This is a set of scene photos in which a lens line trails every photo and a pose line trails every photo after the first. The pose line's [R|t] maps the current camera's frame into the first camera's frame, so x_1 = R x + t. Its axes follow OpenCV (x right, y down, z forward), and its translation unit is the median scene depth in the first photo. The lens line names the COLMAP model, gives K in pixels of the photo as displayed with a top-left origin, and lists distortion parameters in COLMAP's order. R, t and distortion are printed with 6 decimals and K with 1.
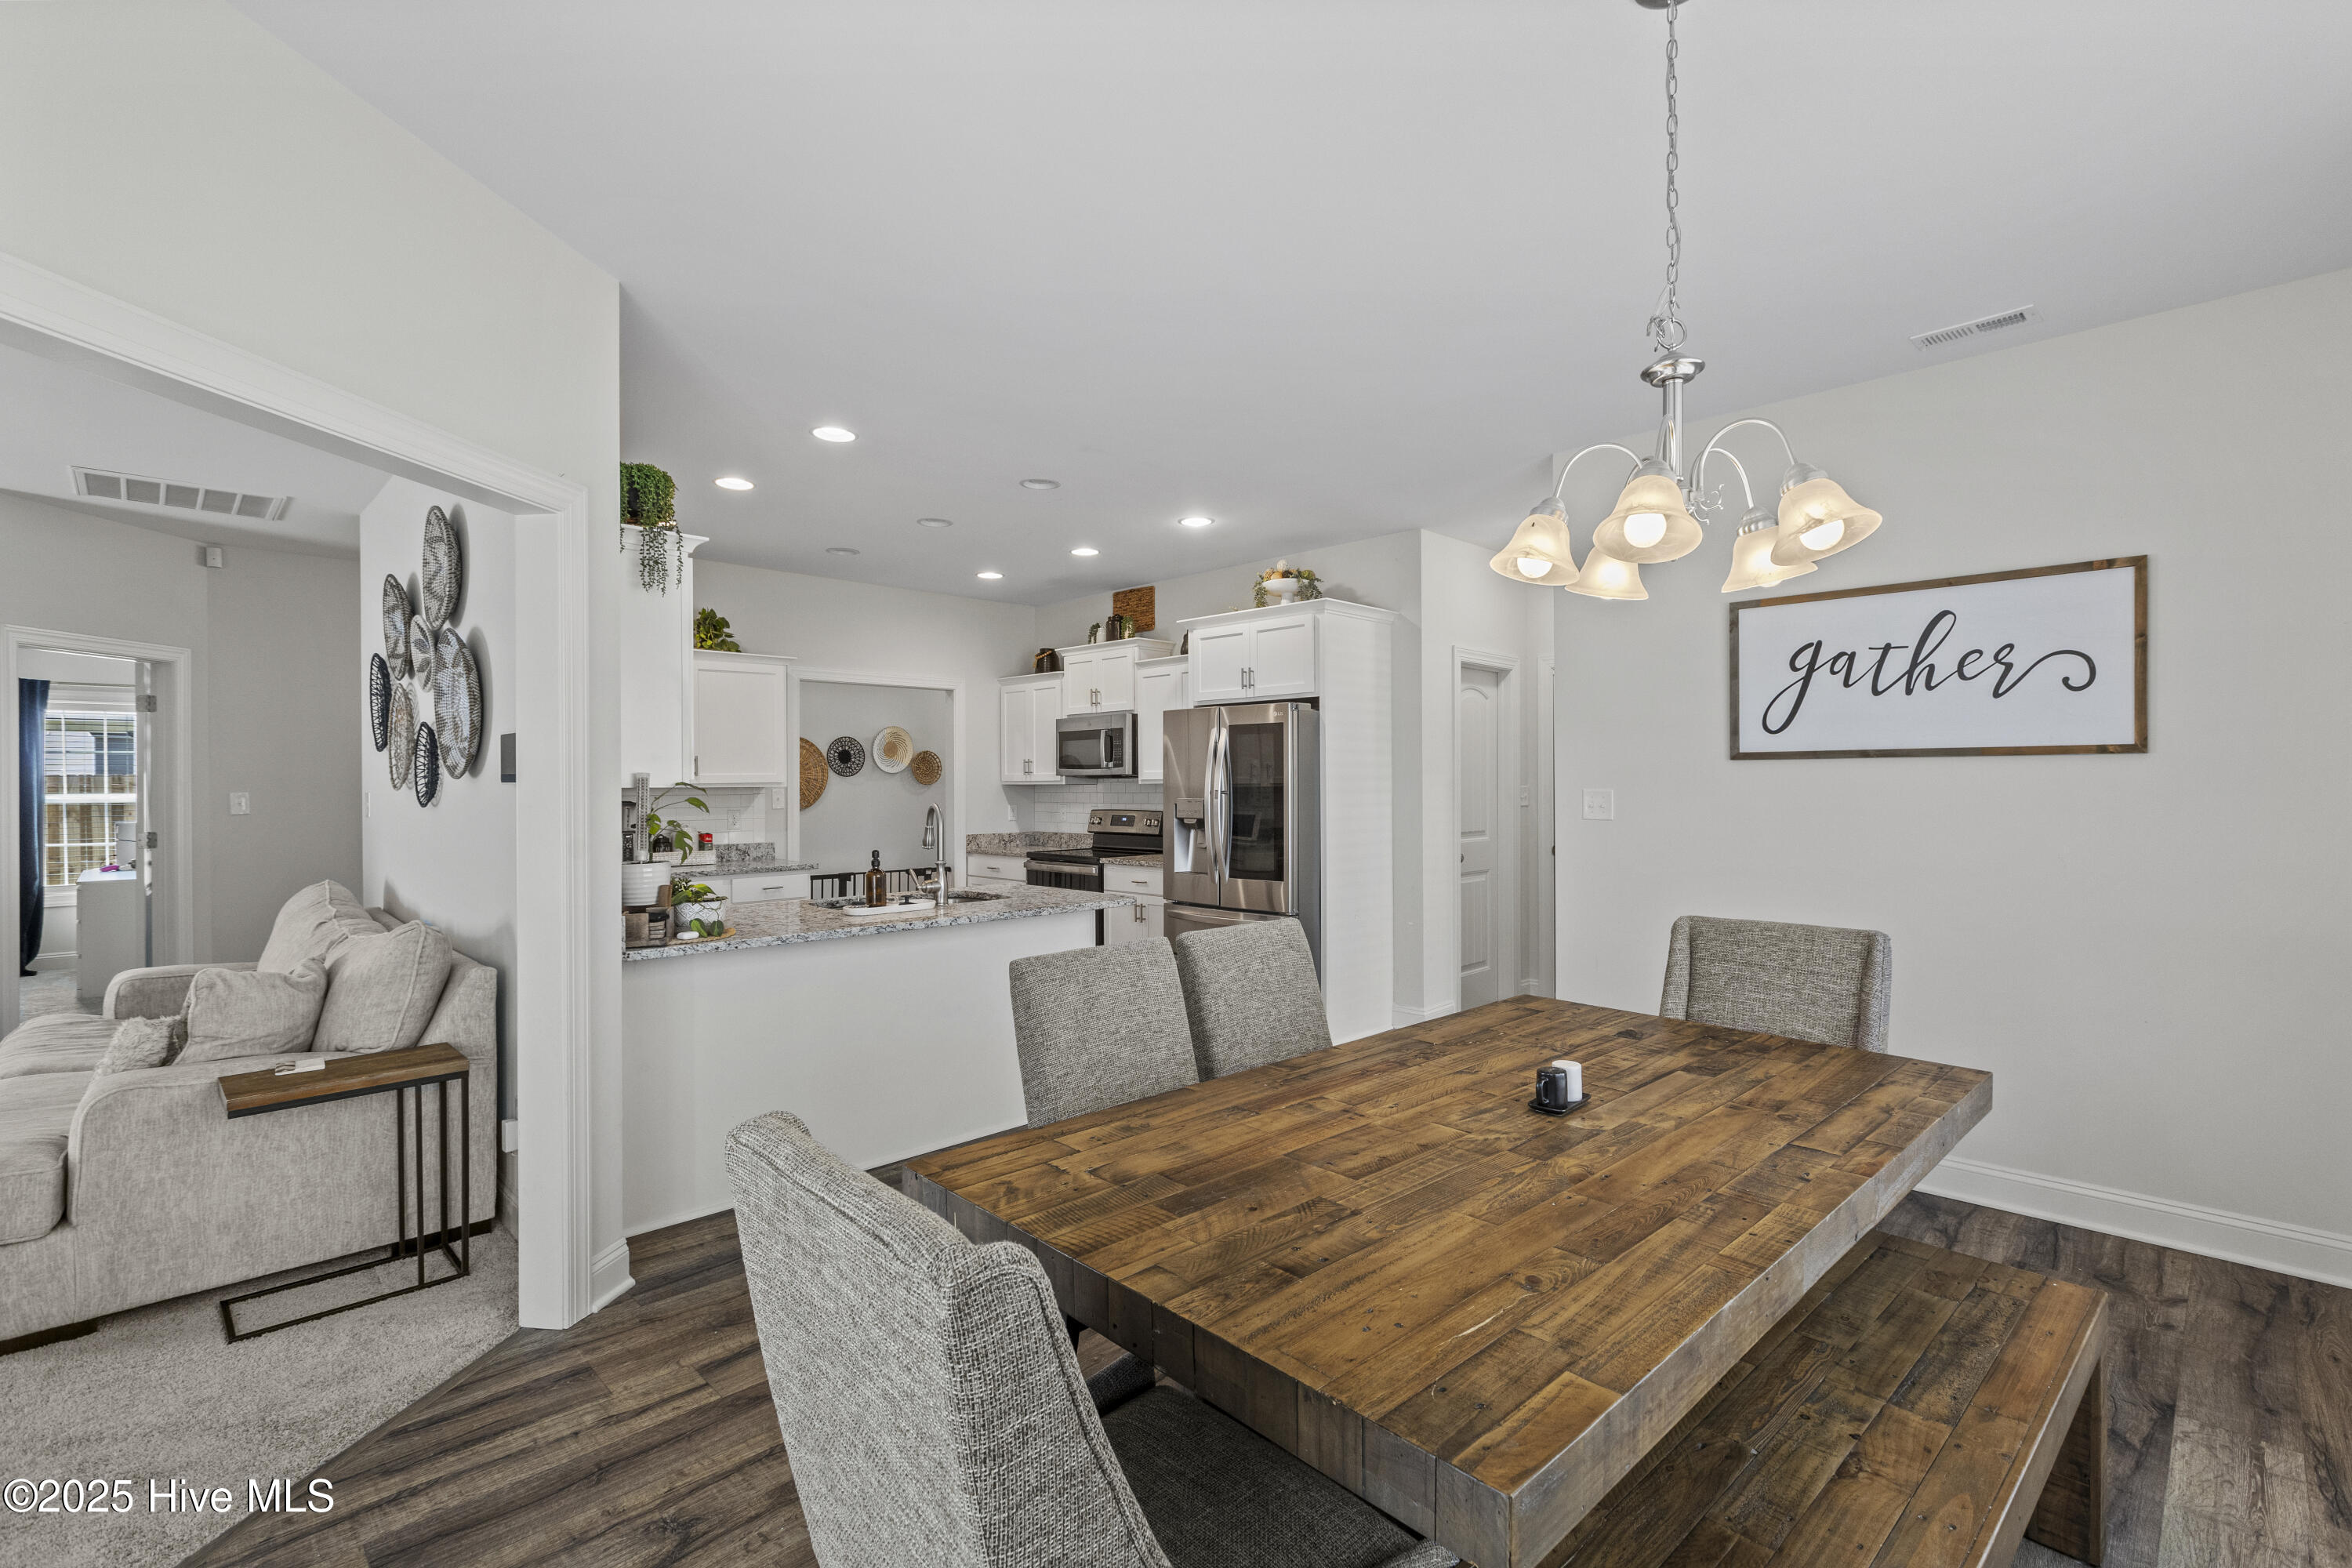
lens RADIAL K [[1091.0, 0, 1167.4], [0, 1091.0, 784.9], [0, 0, 1]] dist [-0.000270, 0.000000]
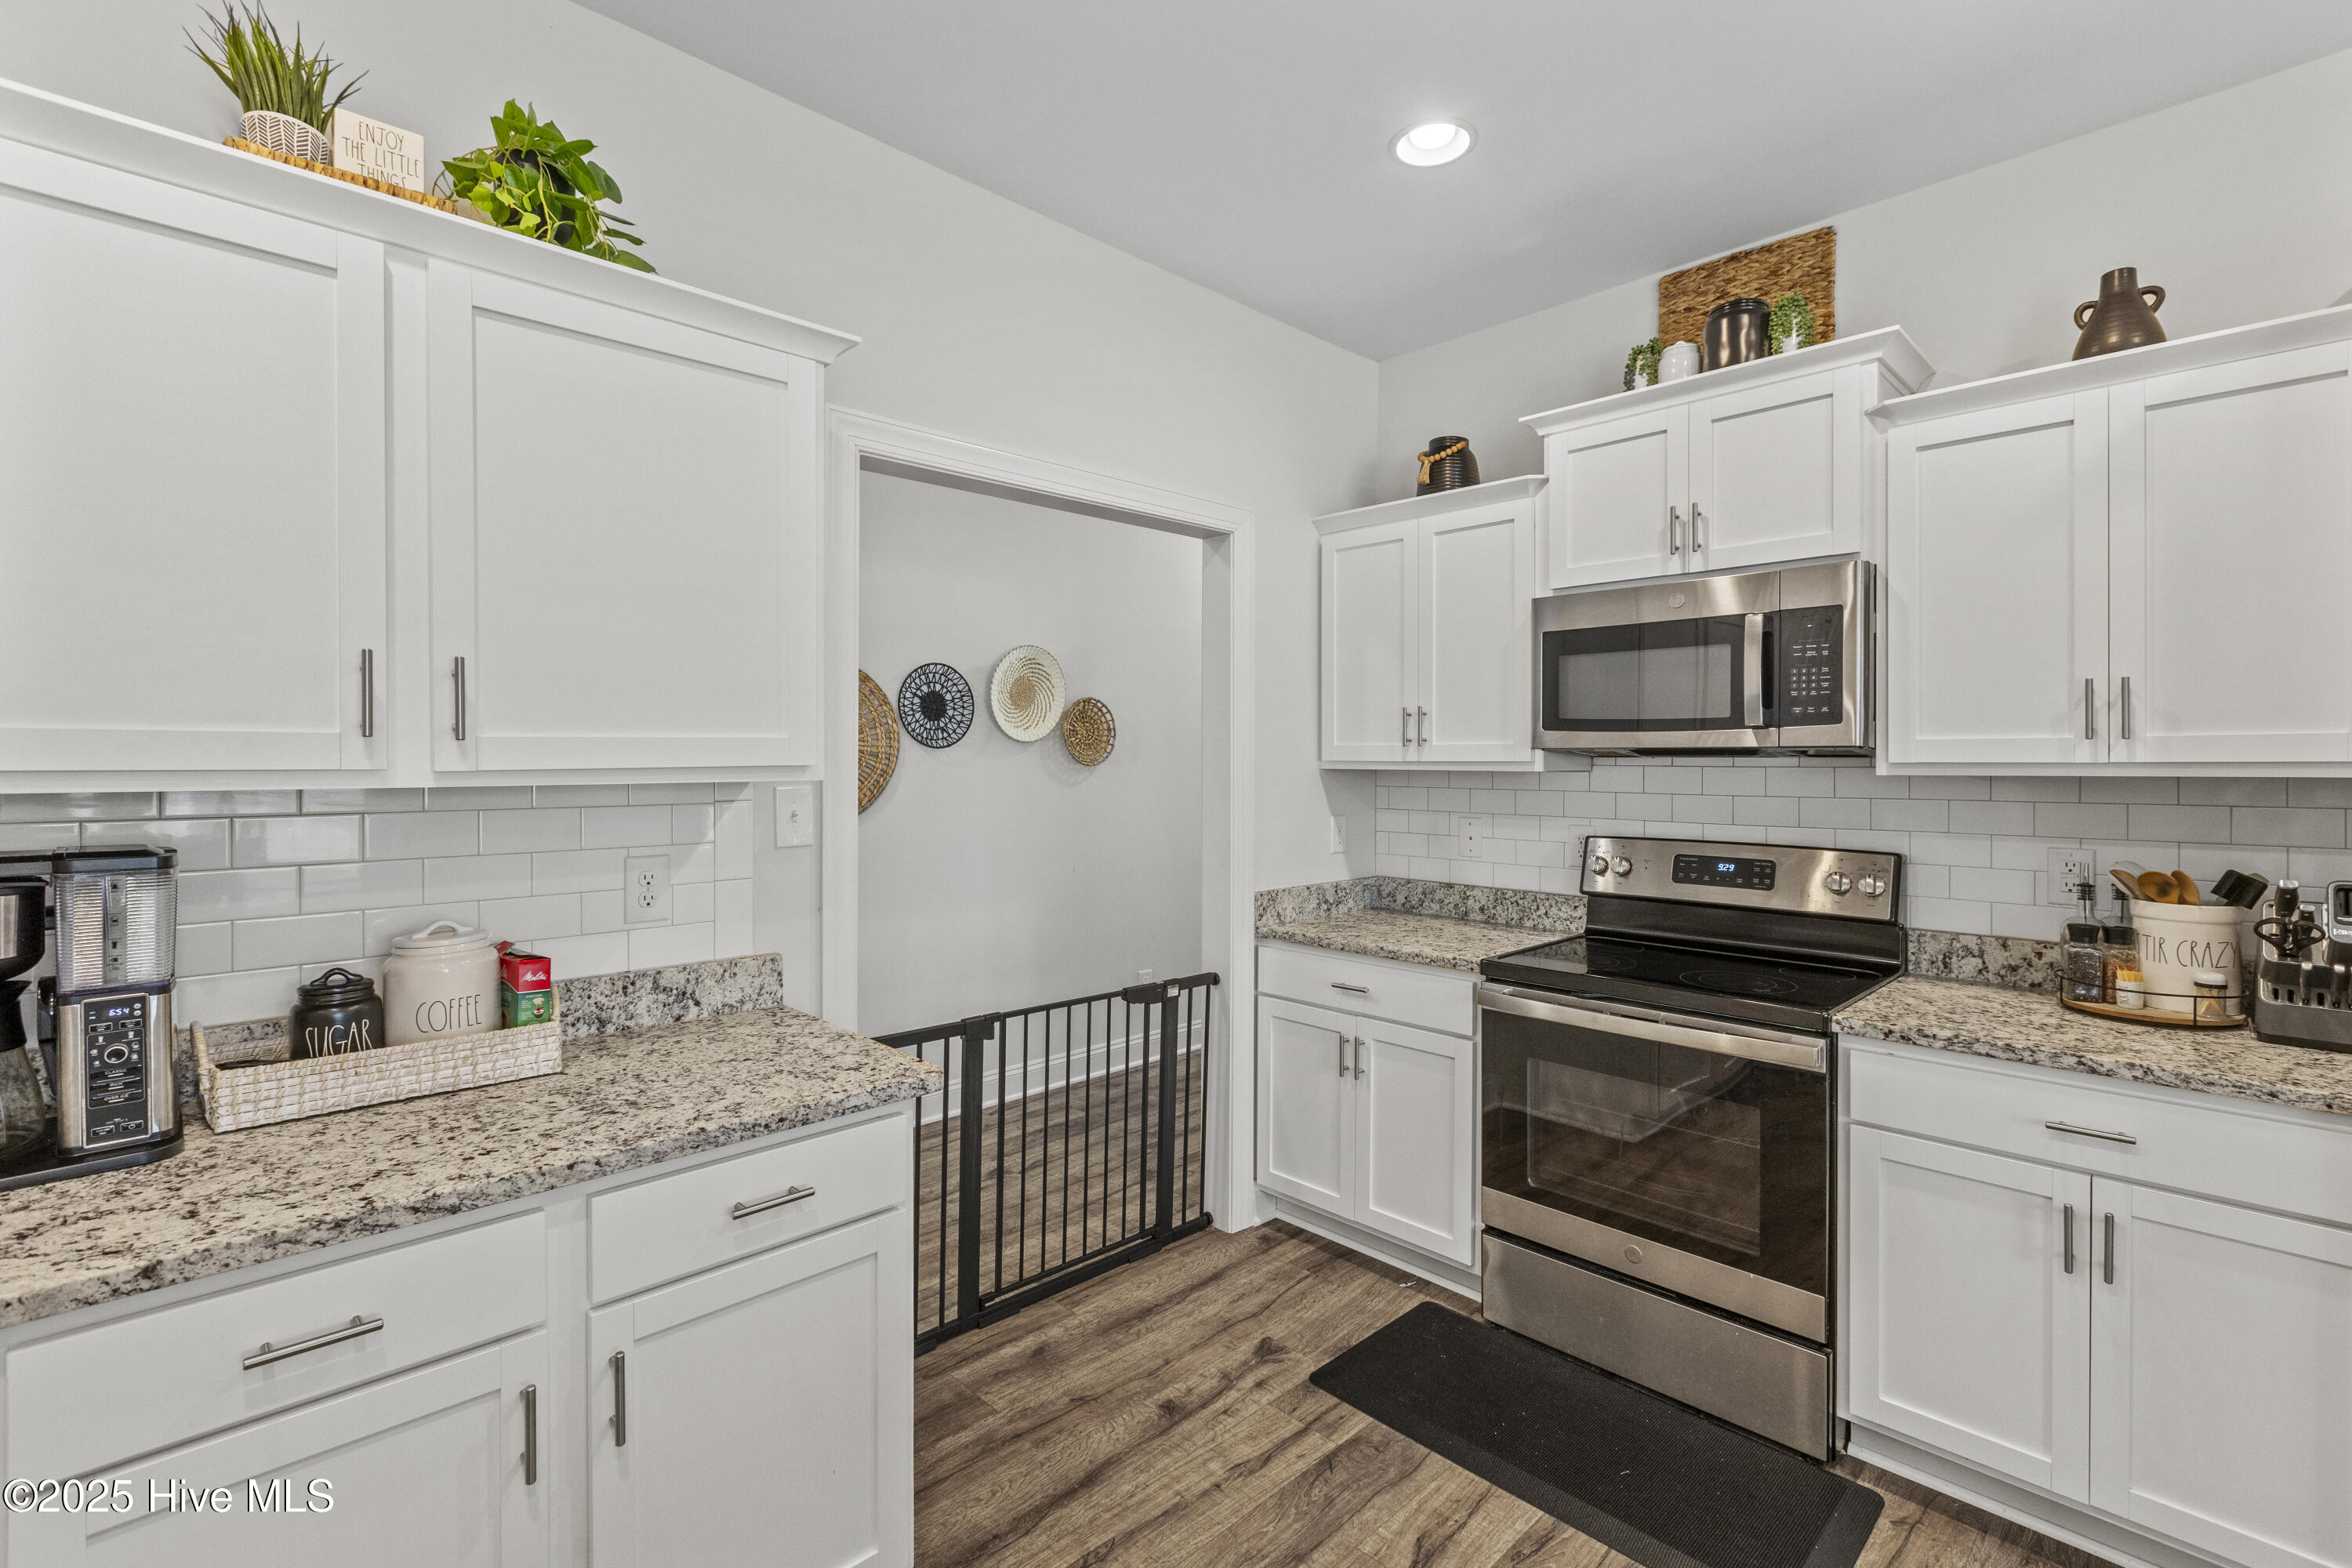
lens RADIAL K [[1057.2, 0, 1175.1], [0, 1057.2, 770.7], [0, 0, 1]] dist [0.002660, 0.000139]
pose [[0.999945, 0.006756, 0.007969, -0.228939], [-0.006835, 0.999927, 0.009987, -0.003602], [-0.007901, -0.010041, 0.999918, 0.637219]]
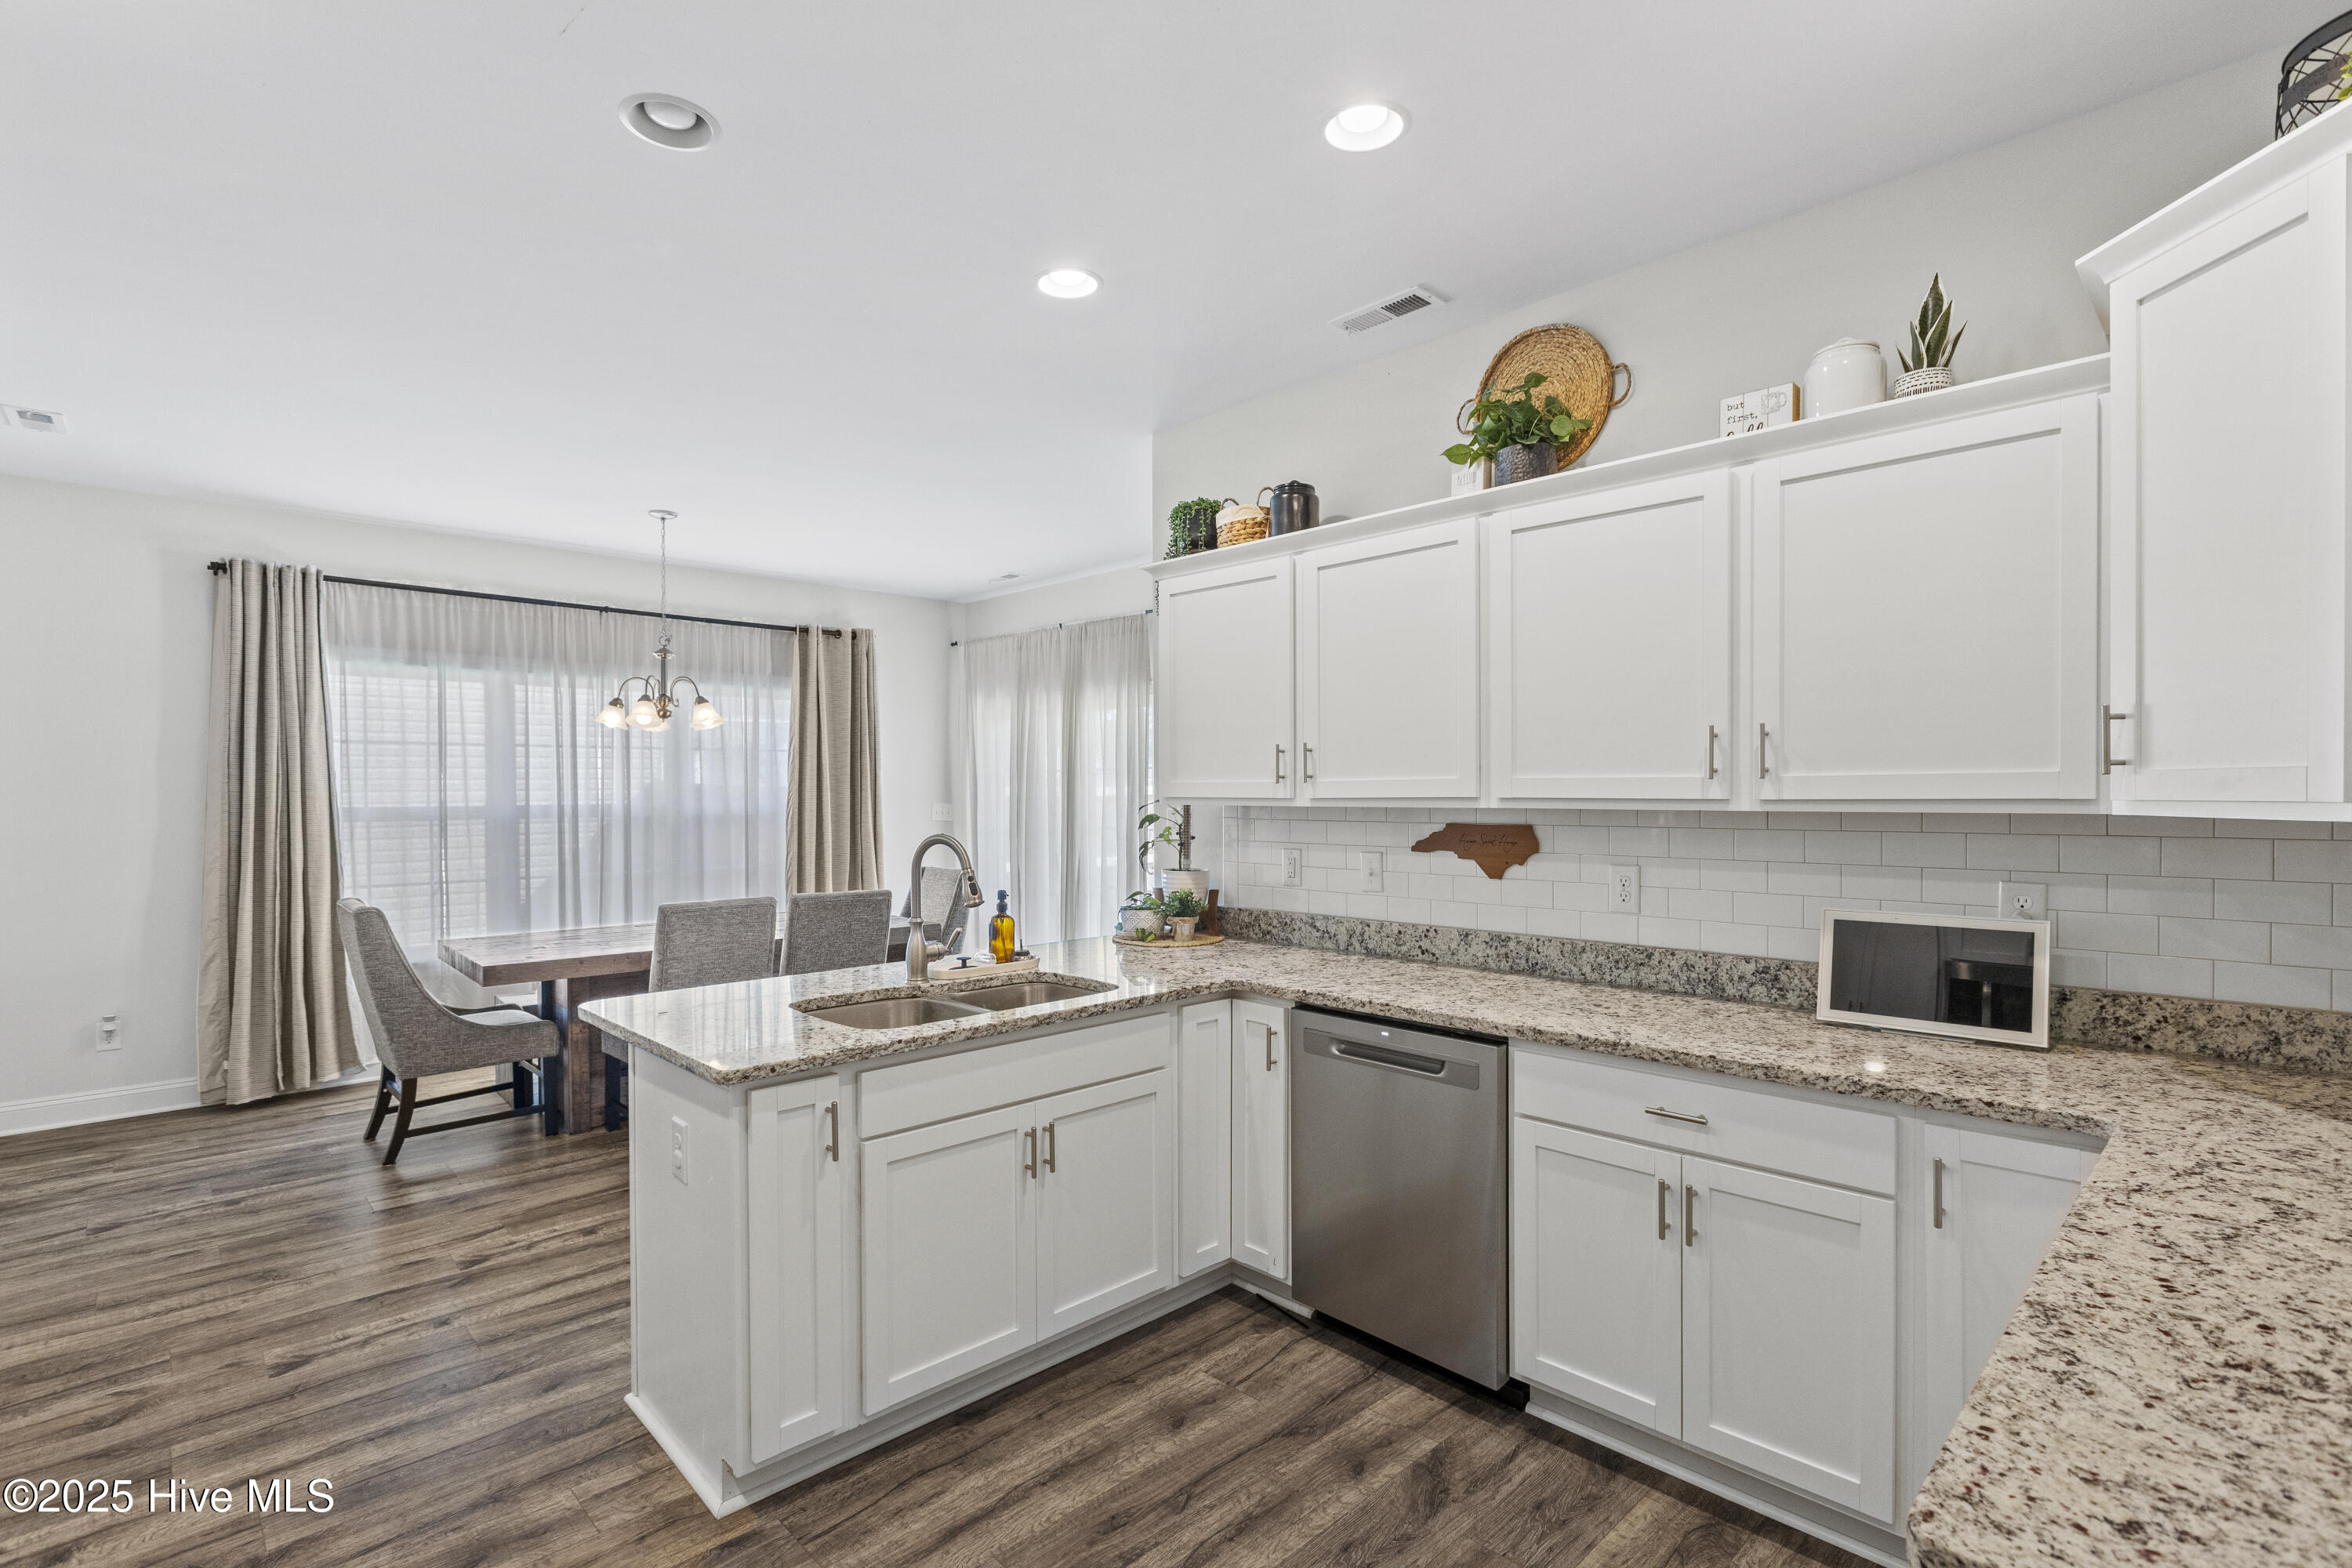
lens RADIAL K [[1083.1, 0, 1183.8], [0, 1083.1, 801.2], [0, 0, 1]] dist [-0.005007, 0.000522]
pose [[-0.999857, 0.010573, -0.013209, -0.209096], [0.010421, 0.999879, 0.011548, -0.005366], [0.013330, 0.011409, -0.999846, 0.955274]]
